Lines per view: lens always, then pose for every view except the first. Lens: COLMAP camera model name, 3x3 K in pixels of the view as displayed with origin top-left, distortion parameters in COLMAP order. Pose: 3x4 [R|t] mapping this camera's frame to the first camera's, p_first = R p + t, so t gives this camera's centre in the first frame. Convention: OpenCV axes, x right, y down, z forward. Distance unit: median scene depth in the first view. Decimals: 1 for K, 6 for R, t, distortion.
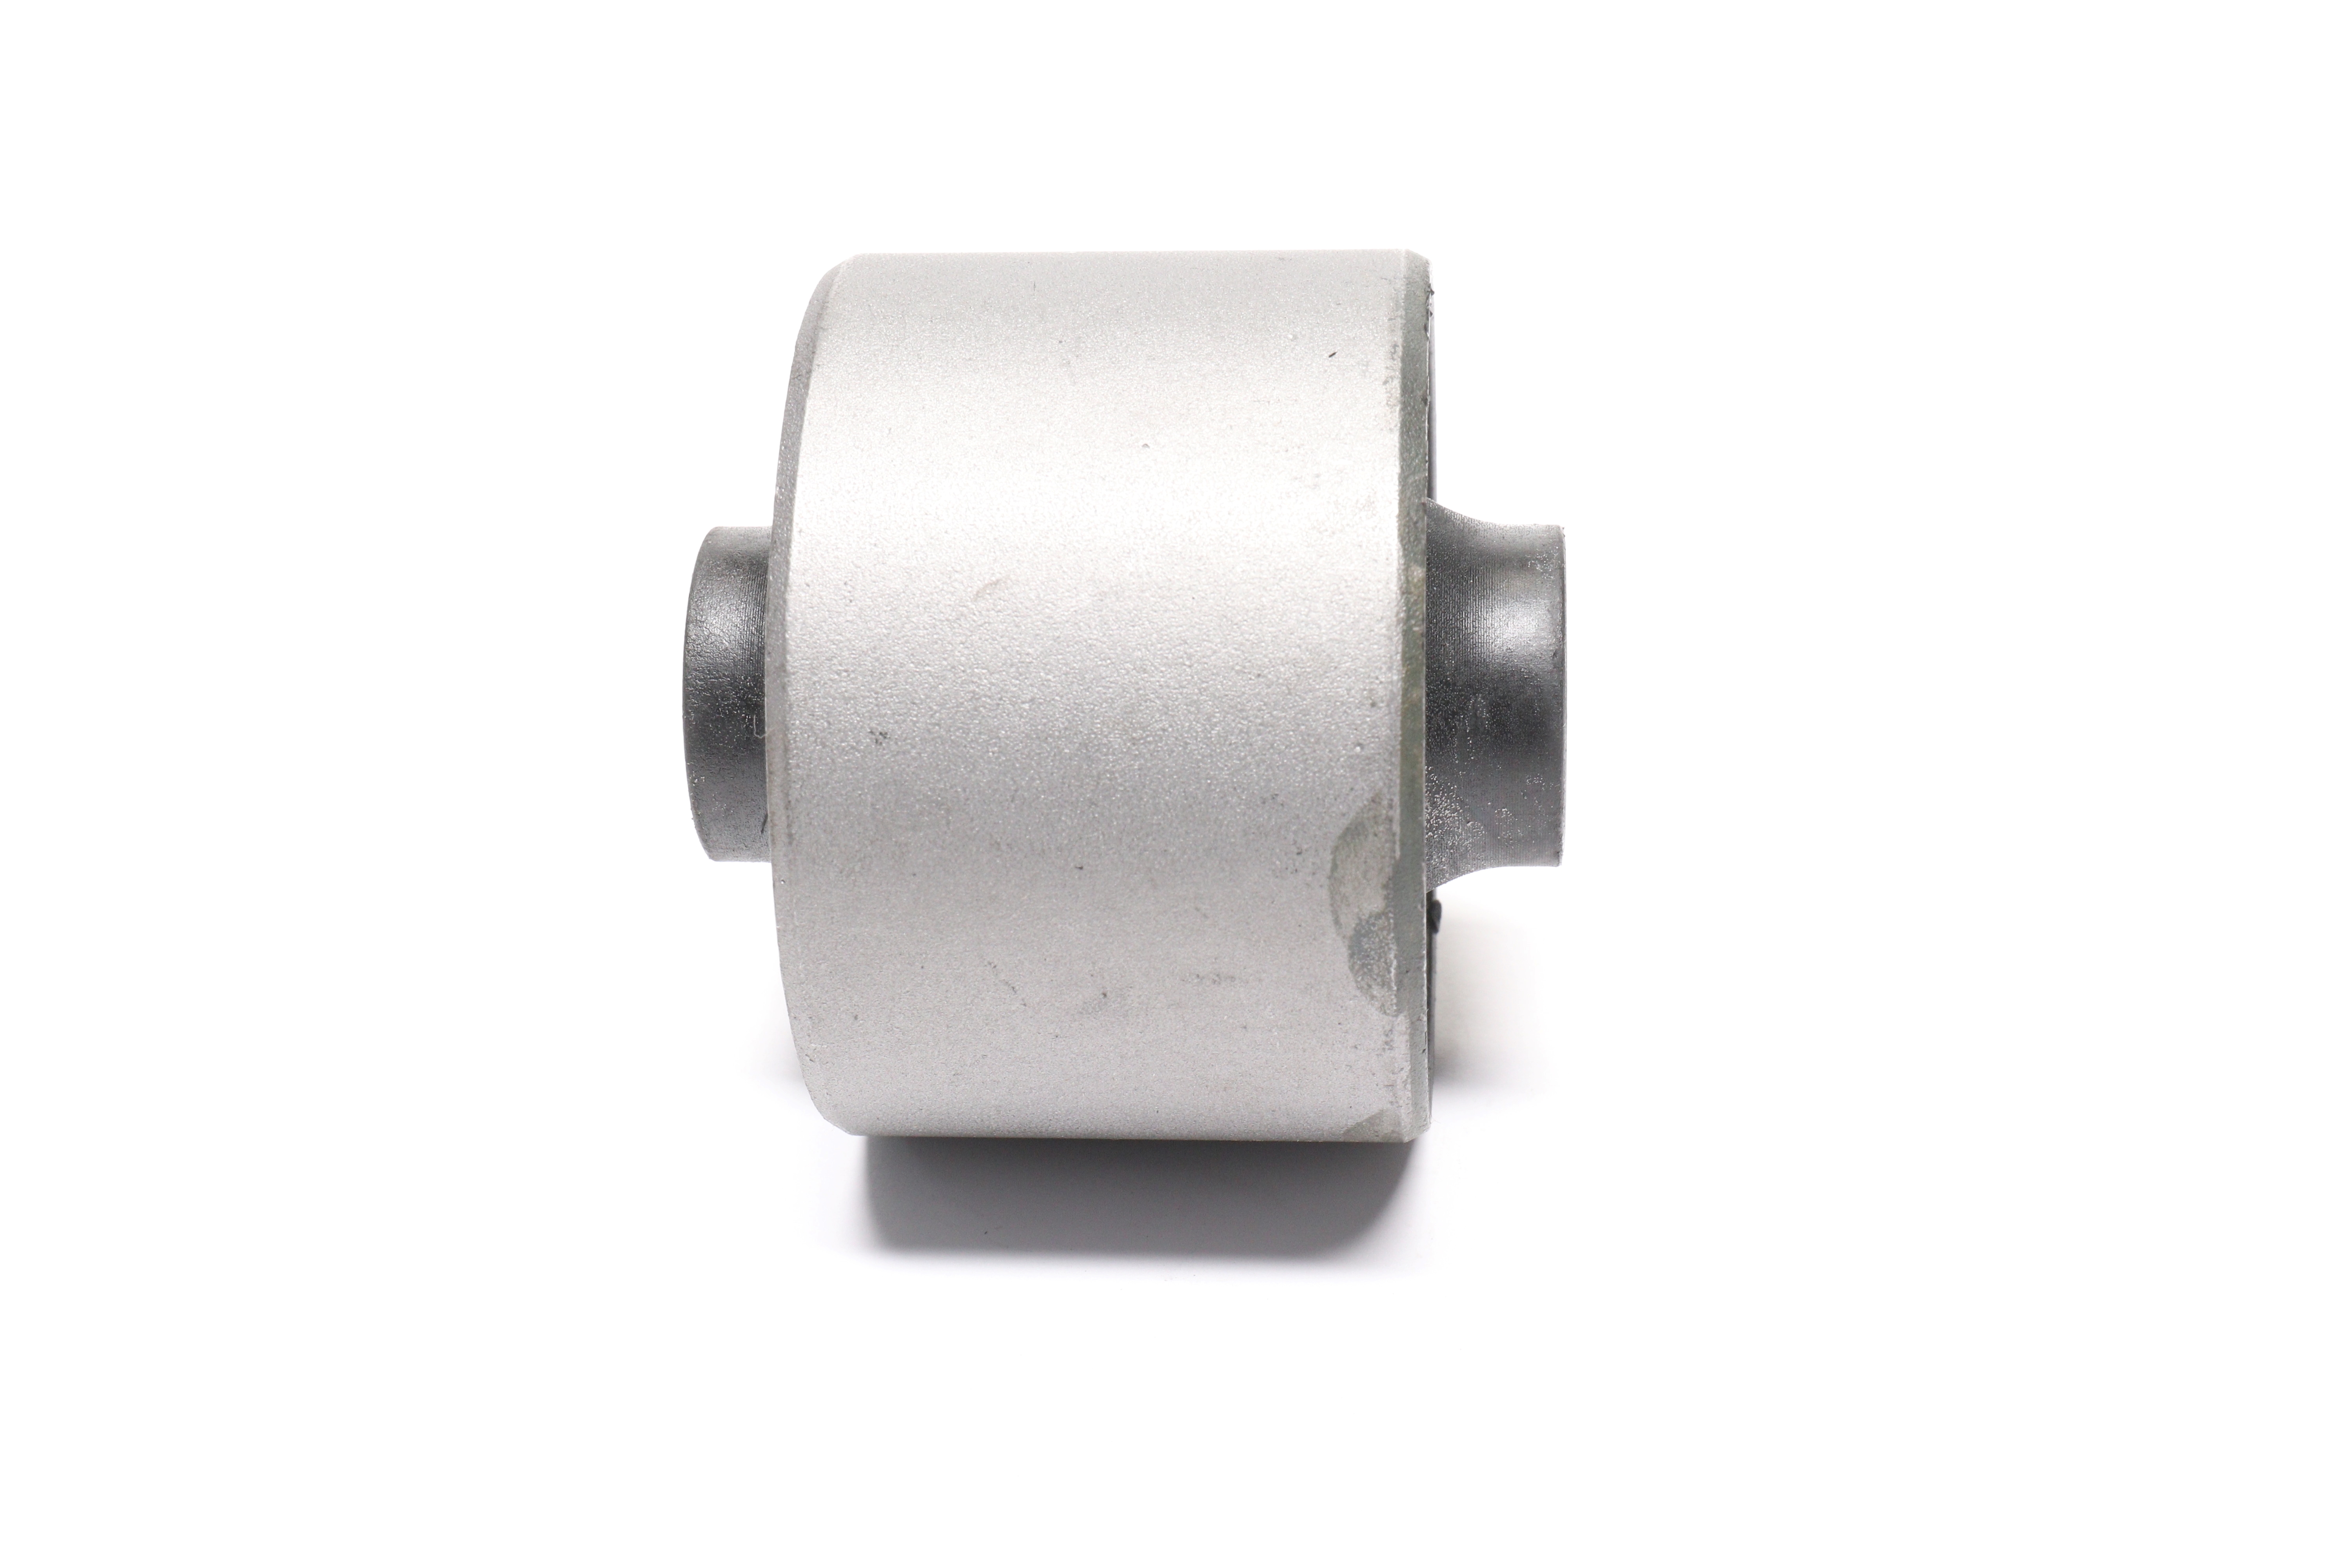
lens RADIAL K [[4633.3, 0, 1176.0], [0, 4633.3, 784.0], [0, 0, 1]] dist [0.016580, 0.003384]
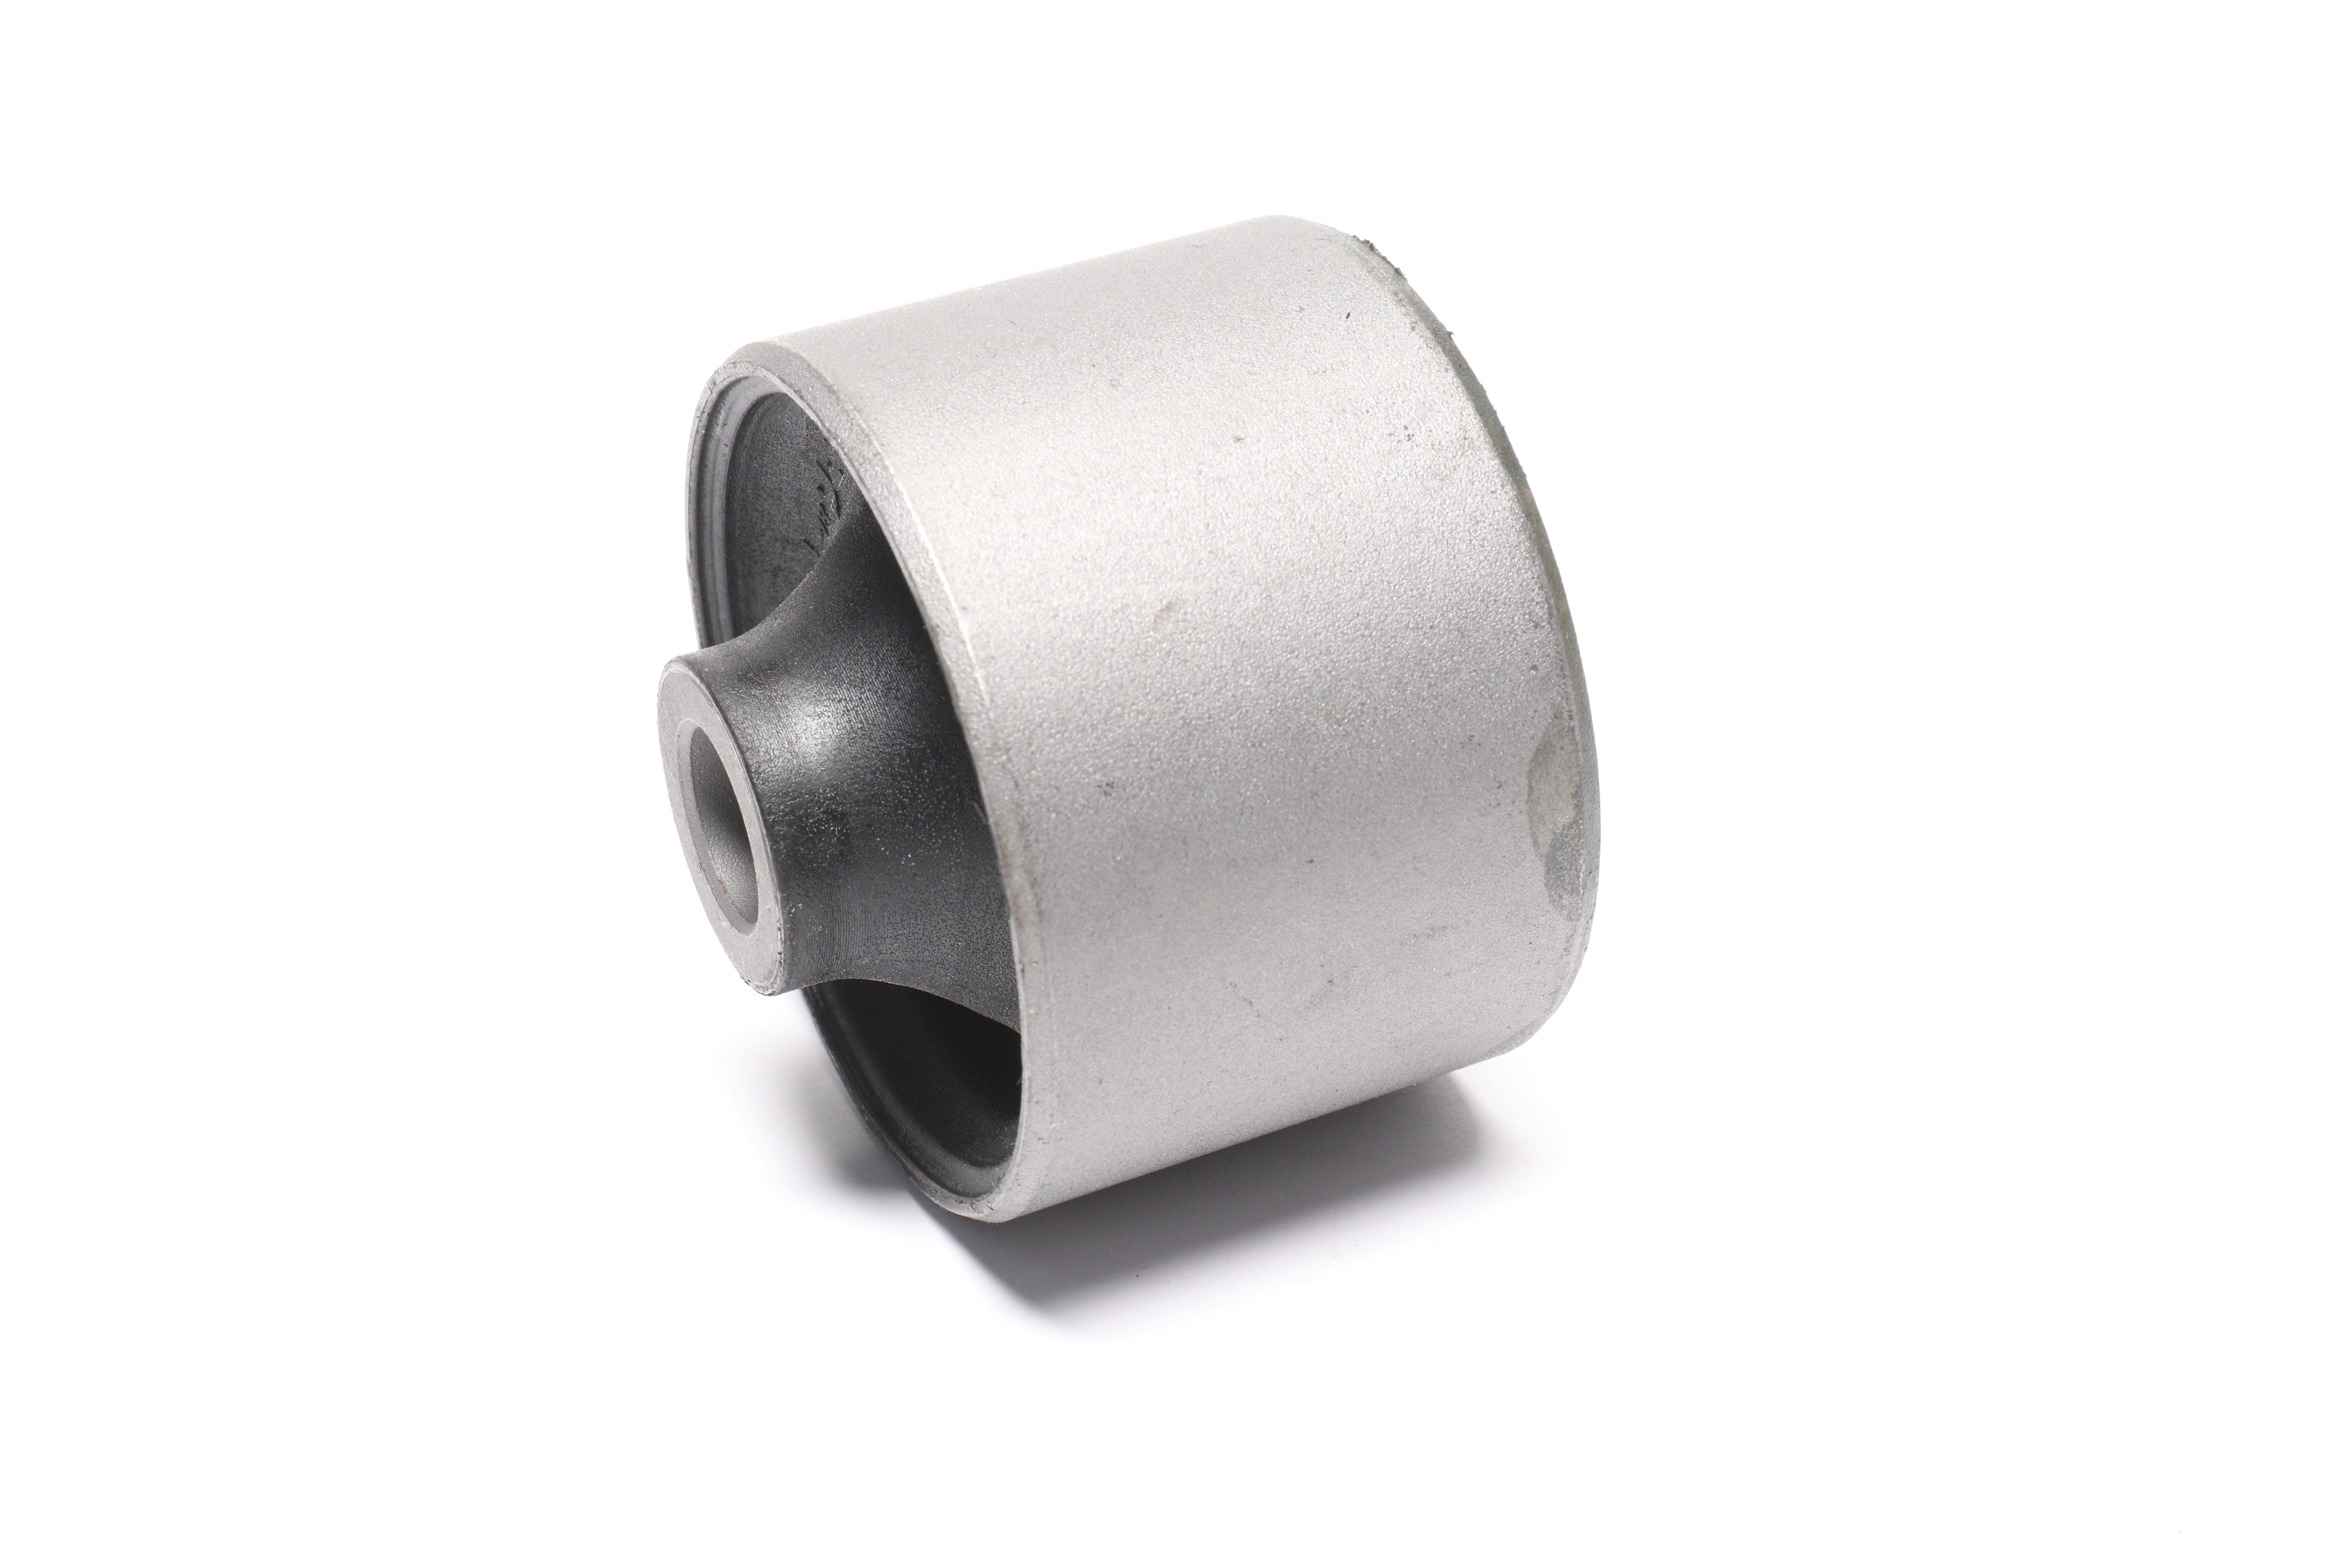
lens RADIAL K [[4633.3, 0, 1176.0], [0, 4633.3, 784.0], [0, 0, 1]] dist [0.016580, 0.003384]
pose [[0.837707, -0.263869, 0.478143, -0.516437], [0.269067, 0.961306, 0.059101, -0.064523], [-0.475236, 0.079143, 0.876291, 0.136100]]
